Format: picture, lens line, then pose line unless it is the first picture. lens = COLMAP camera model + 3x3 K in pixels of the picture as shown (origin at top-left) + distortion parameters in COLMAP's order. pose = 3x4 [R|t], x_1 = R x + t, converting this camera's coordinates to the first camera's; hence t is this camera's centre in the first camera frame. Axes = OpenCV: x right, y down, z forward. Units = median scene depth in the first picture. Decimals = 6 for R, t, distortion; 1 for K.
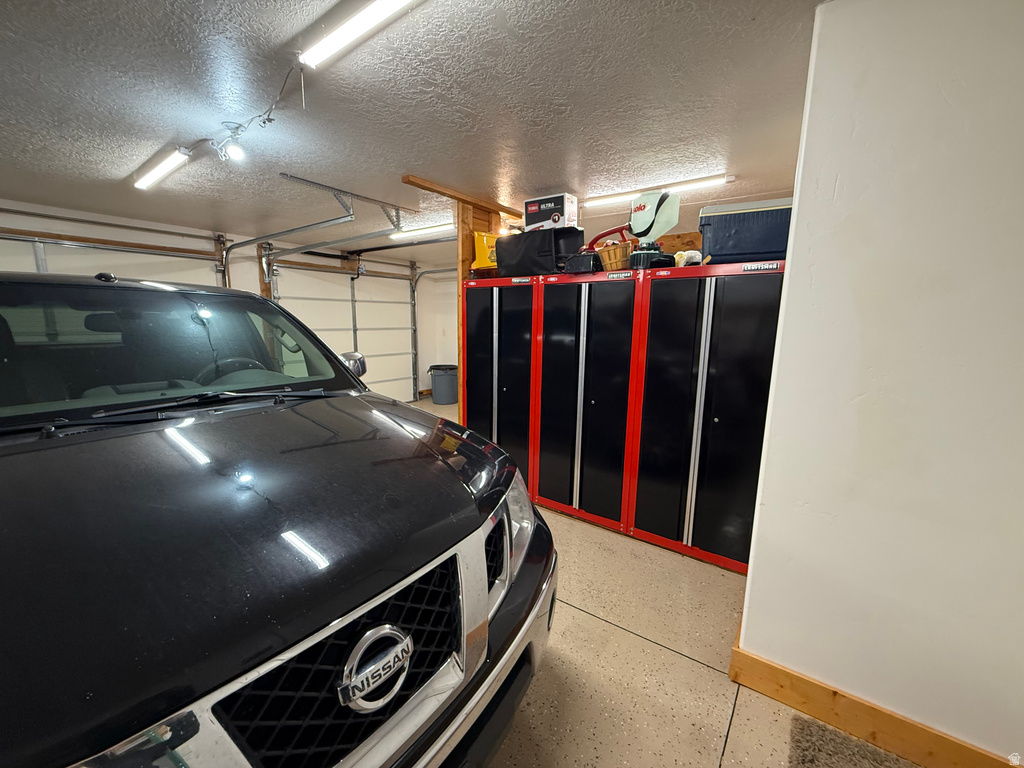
lens RADIAL K [[409.2, 0, 506.2], [0, 409.2, 380.5], [0, 0, 1]] dist [-0.001655, -0.000406]
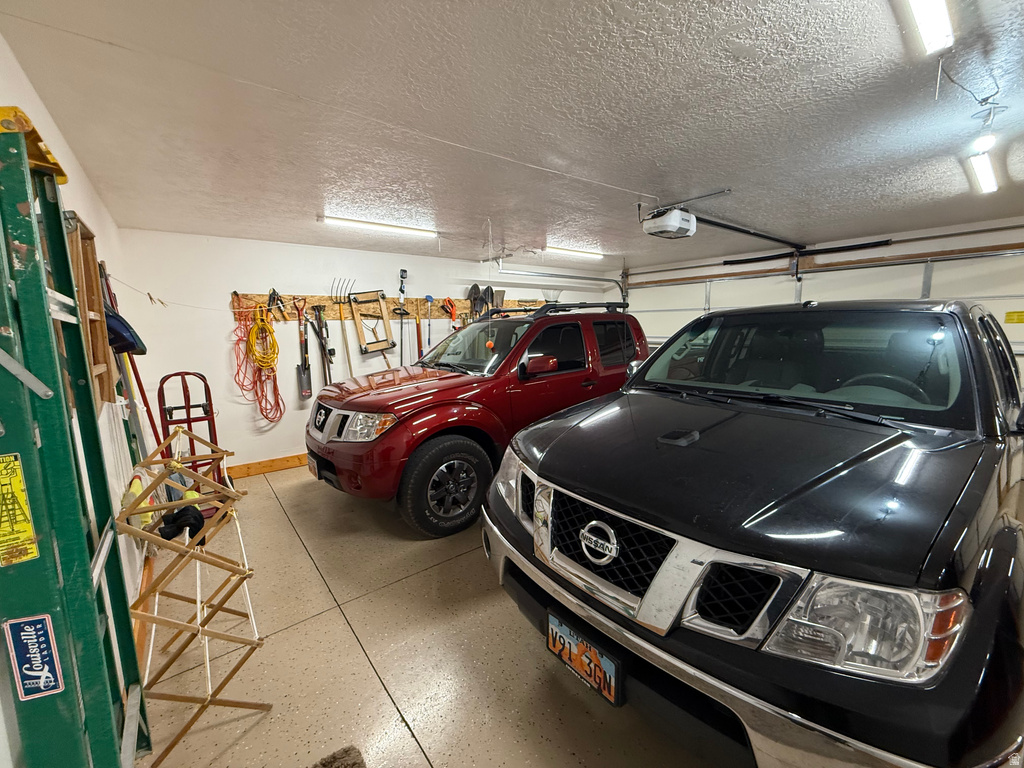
lens RADIAL K [[409.2, 0, 507.9], [0, 409.2, 383.3], [0, 0, 1]] dist [-0.001655, -0.000406]
pose [[-0.231711, 0.129537, -0.964121, 0.718857], [-0.134245, 0.977354, 0.163578, -0.105882], [0.963477, 0.167331, -0.209074, 0.453638]]
